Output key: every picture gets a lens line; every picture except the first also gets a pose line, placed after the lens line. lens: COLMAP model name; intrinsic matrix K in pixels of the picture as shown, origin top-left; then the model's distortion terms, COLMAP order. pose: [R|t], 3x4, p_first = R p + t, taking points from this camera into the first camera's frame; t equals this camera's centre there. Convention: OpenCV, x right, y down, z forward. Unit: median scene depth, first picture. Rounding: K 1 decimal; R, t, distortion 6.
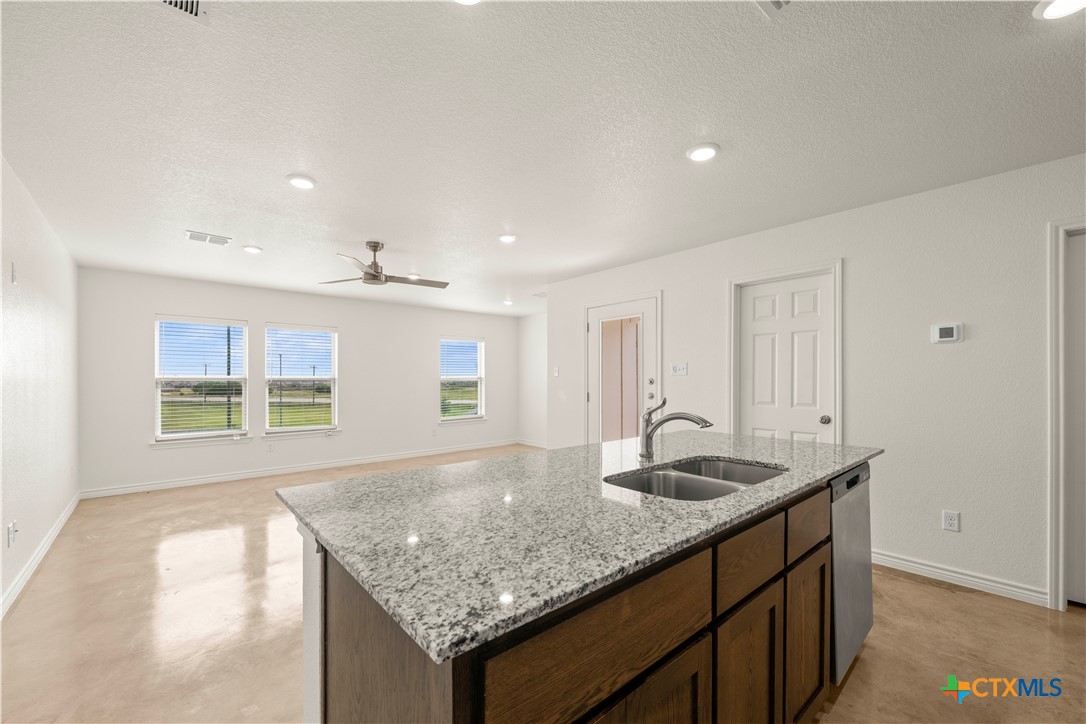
lens RADIAL K [[432.5, 0, 543.8], [0, 432.5, 376.9], [0, 0, 1]] dist [-0.001433, -0.000312]
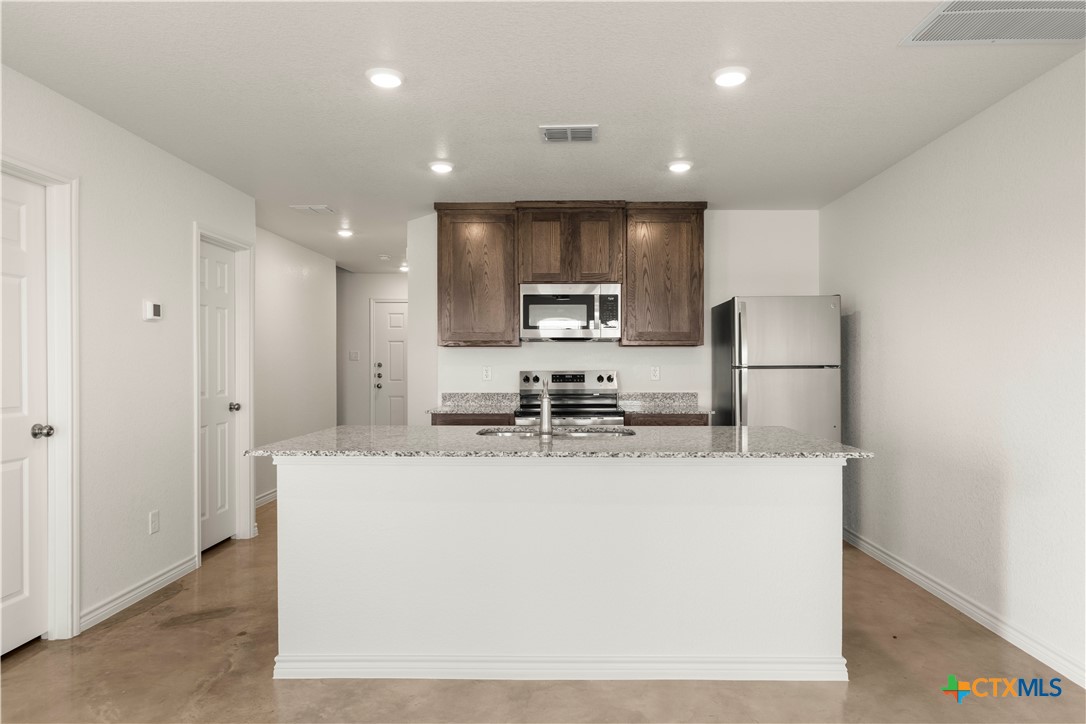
lens RADIAL K [[655.0, 0, 556.3], [0, 655.0, 363.4], [0, 0, 1]] dist [-0.006273, 0.004635]
pose [[-0.736655, -0.000880, 0.676269, -0.305824], [-0.004282, 0.999985, -0.003363, 0.004189], [-0.676256, -0.005373, -0.736647, 0.758418]]
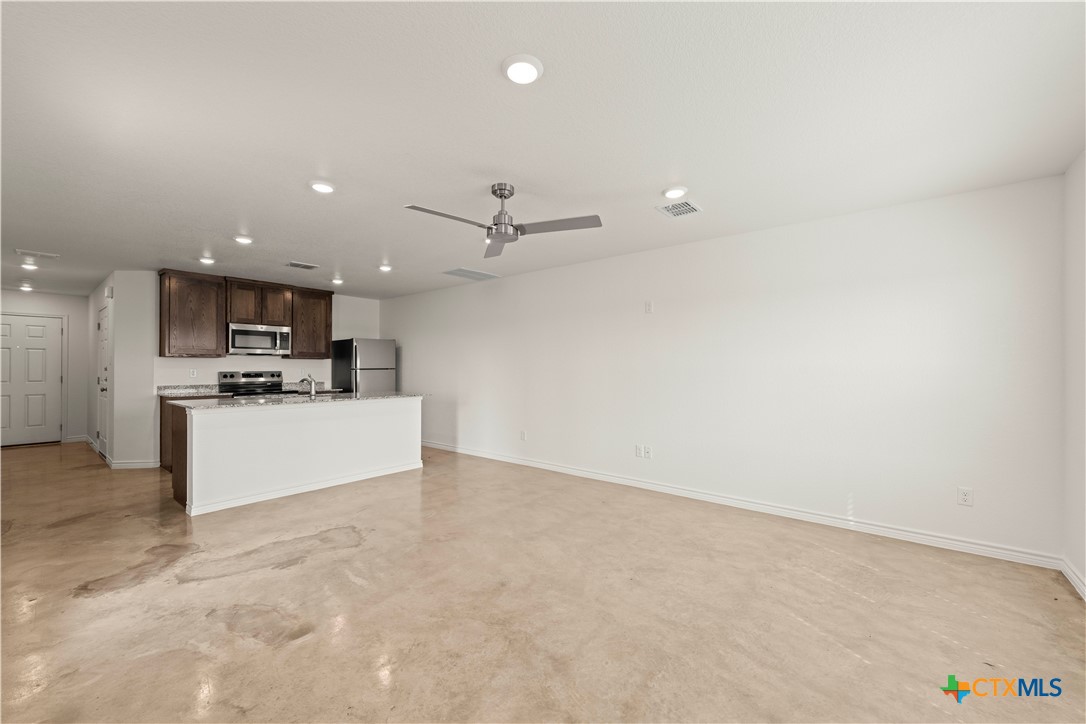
lens RADIAL K [[432.5, 0, 552.0], [0, 432.5, 358.4], [0, 0, 1]] dist [-0.001433, -0.000312]
pose [[-0.985946, -0.002922, -0.167040, -0.263915], [0.001530, 0.999647, -0.026517, 0.009312], [0.167058, -0.026400, -0.985593, 1.342703]]
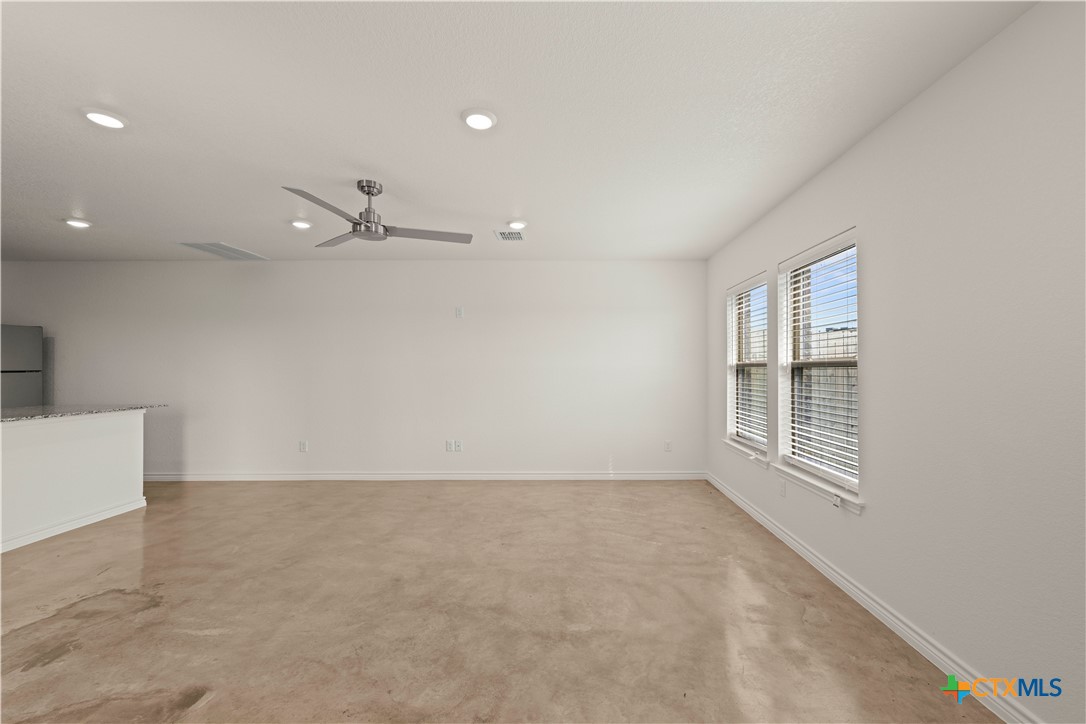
lens RADIAL K [[432.5, 0, 573.1], [0, 432.5, 368.5], [0, 0, 1]] dist [-0.001433, -0.000312]
pose [[-0.654873, 0.001874, -0.755736, -0.043132], [0.007603, 0.999963, -0.004109, 0.009118], [0.755700, -0.008437, -0.654863, 1.331633]]
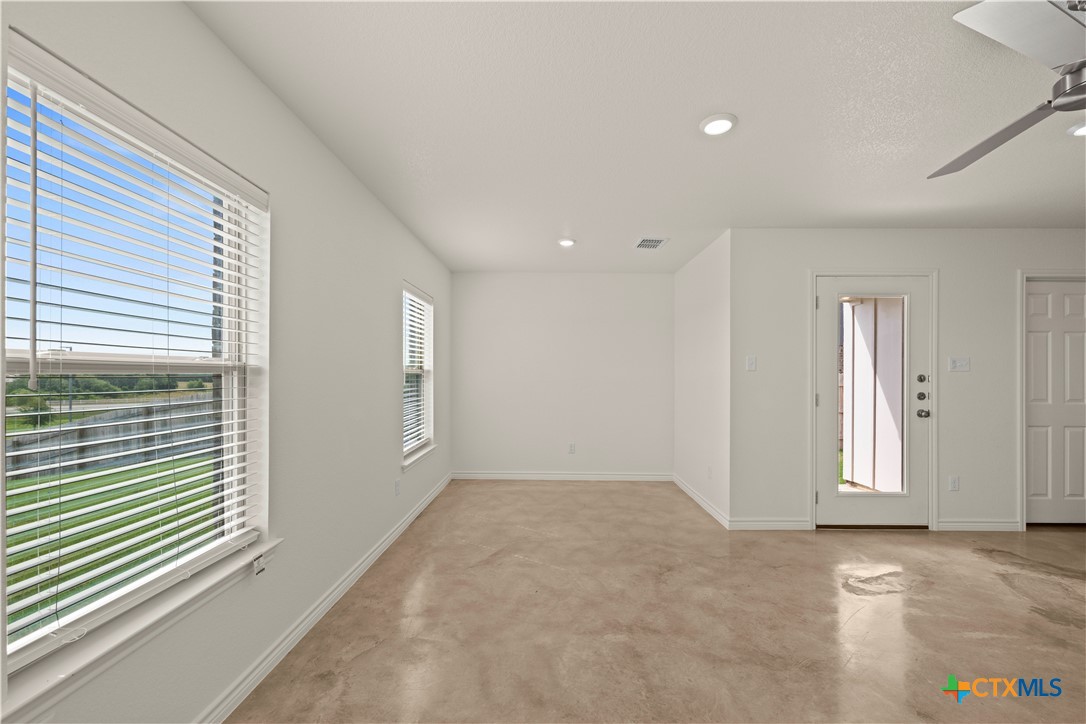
lens RADIAL K [[432.5, 0, 543.7], [0, 432.5, 376.0], [0, 0, 1]] dist [-0.001433, -0.000312]
pose [[0.672766, -0.000144, 0.739855, -0.715405], [-0.009229, 0.999921, 0.008586, 0.004661], [-0.739797, -0.012605, 0.672712, 0.836114]]
